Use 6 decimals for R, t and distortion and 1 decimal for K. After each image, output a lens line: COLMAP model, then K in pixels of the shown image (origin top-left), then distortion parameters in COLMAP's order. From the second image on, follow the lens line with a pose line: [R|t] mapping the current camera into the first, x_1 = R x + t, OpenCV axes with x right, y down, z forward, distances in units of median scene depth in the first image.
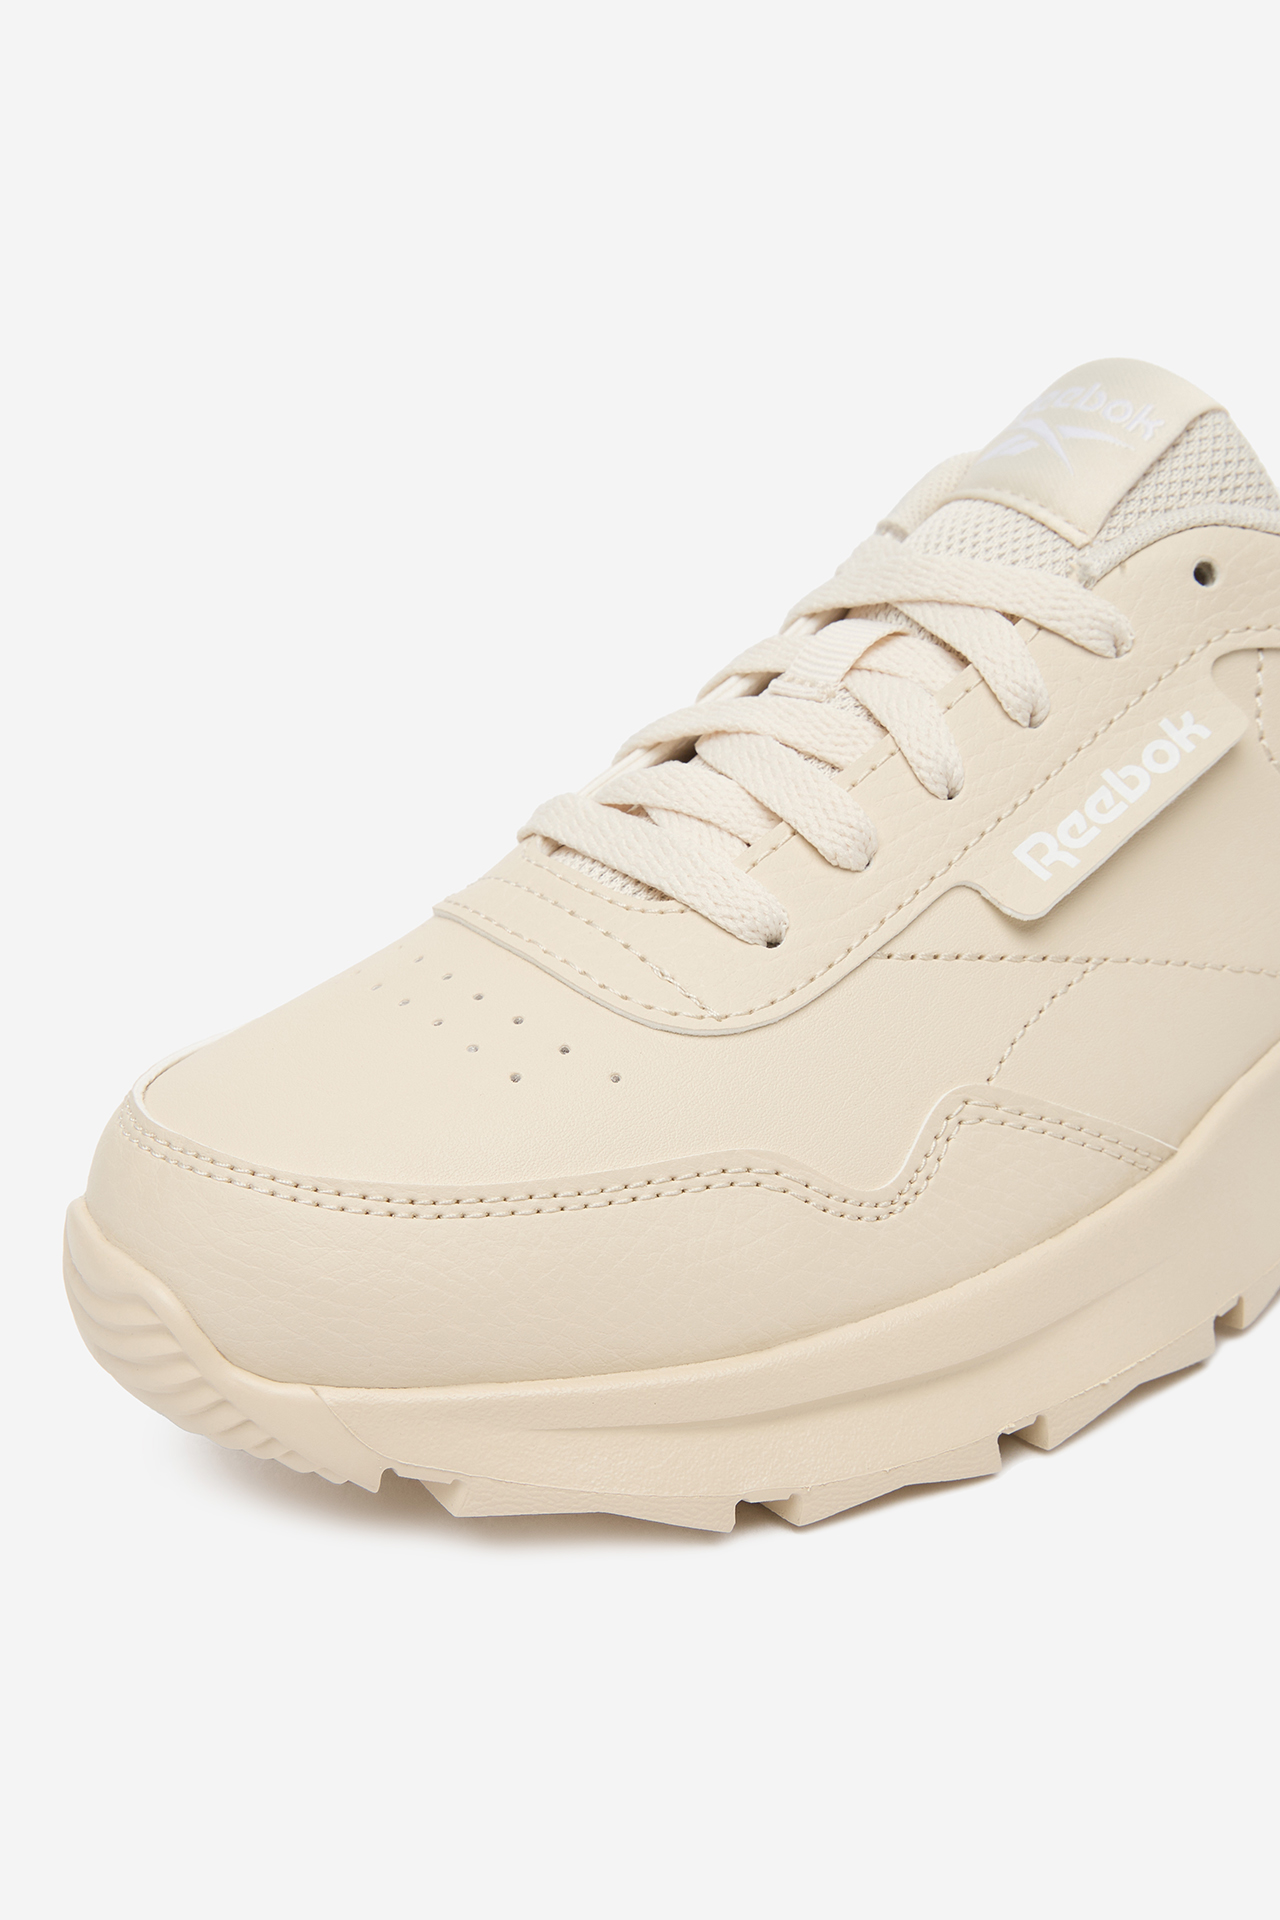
lens RADIAL K [[2041.9, 0, 640.0], [0, 2041.9, 960.0], [0, 0, 1]] dist [-0.003539, 0.025354]
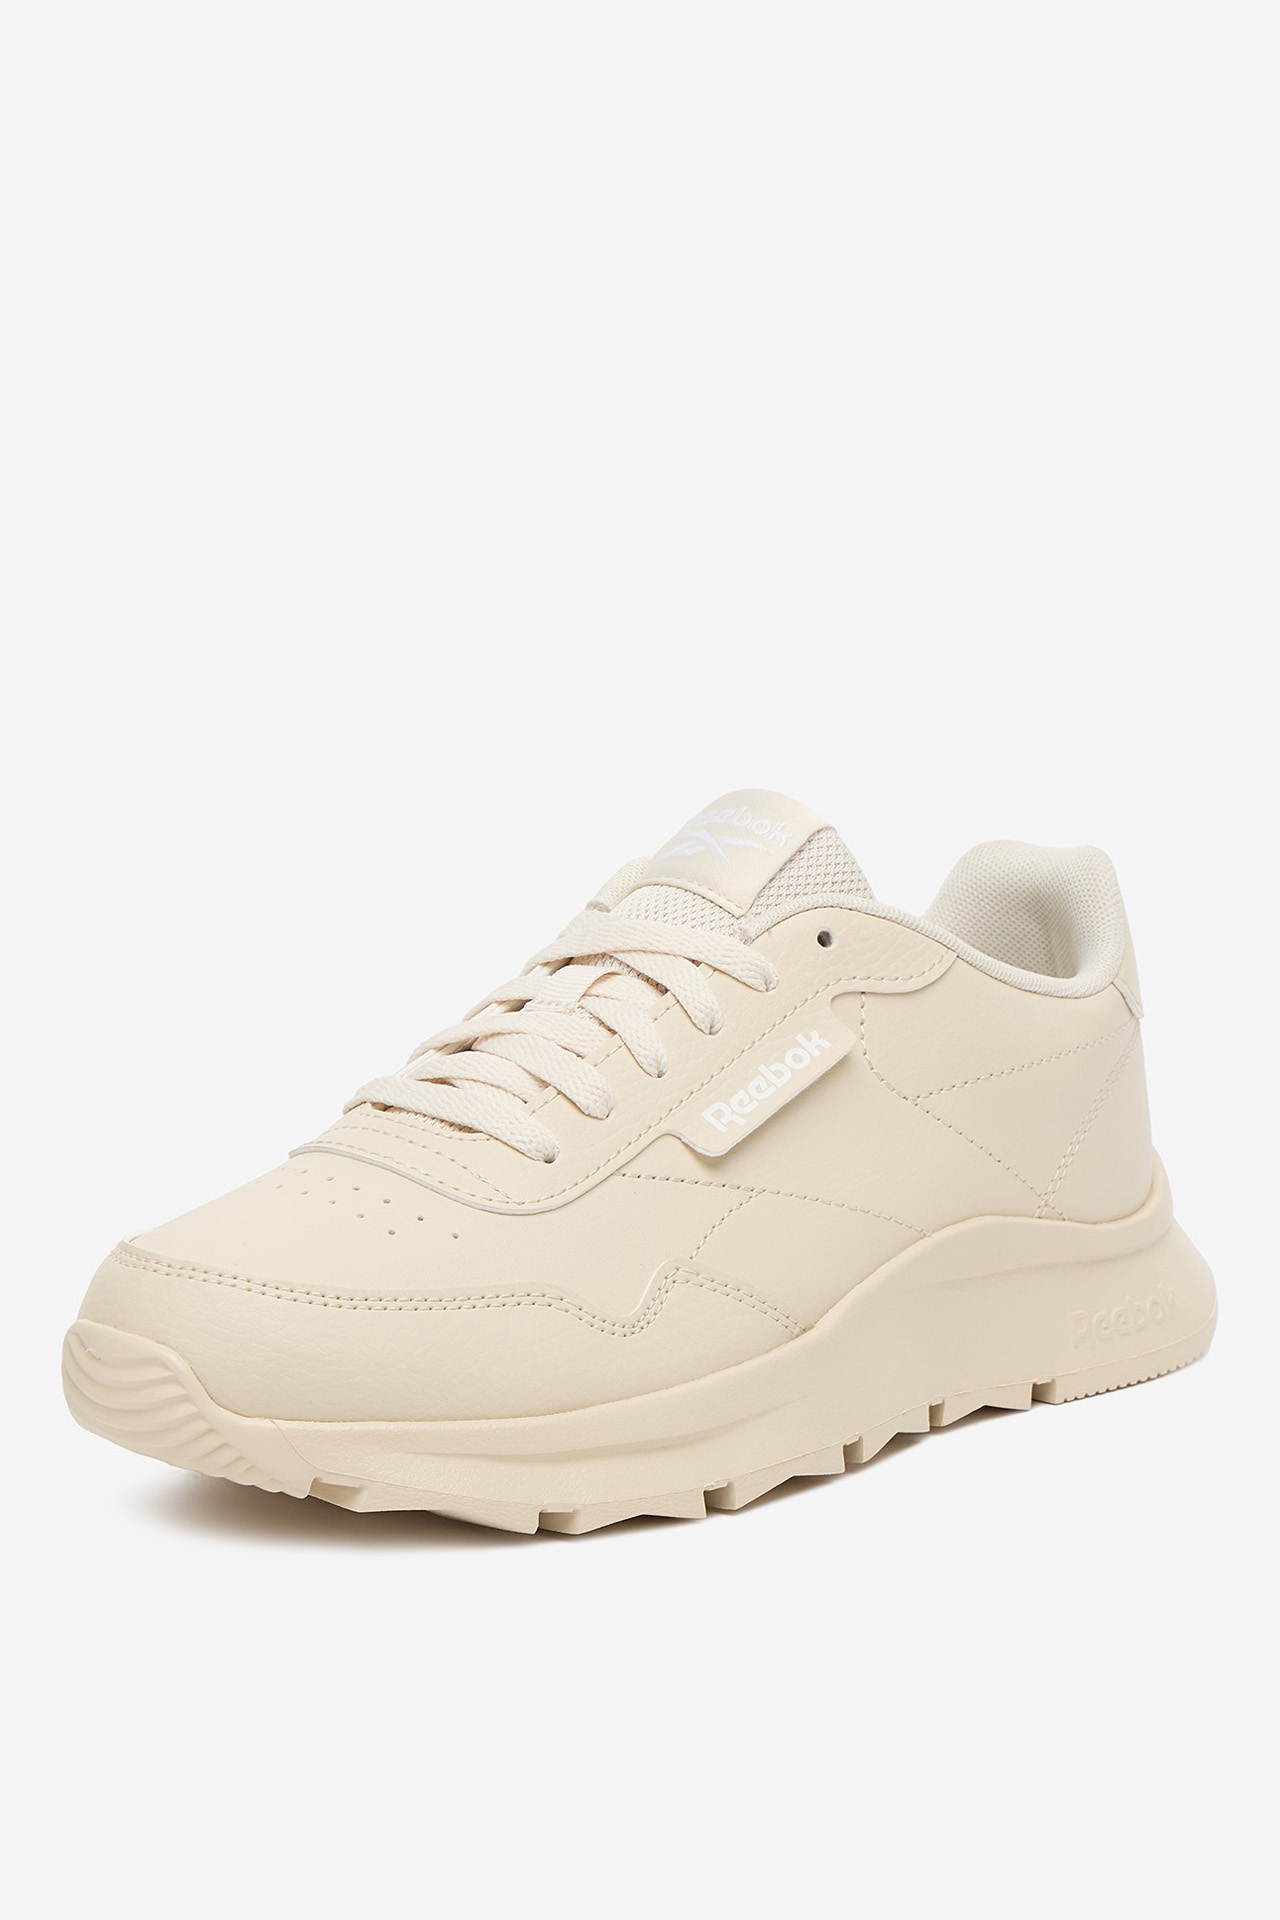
lens RADIAL K [[3875.5, 0, 640.0], [0, 3875.5, 960.0], [0, 0, 1]] dist [0.010262, 0.021305]
pose [[0.976293, 0.036783, 0.213306, -0.452930], [0.013595, 0.973090, -0.230024, 0.473537], [-0.216027, 0.227471, 0.949521, -1.637607]]
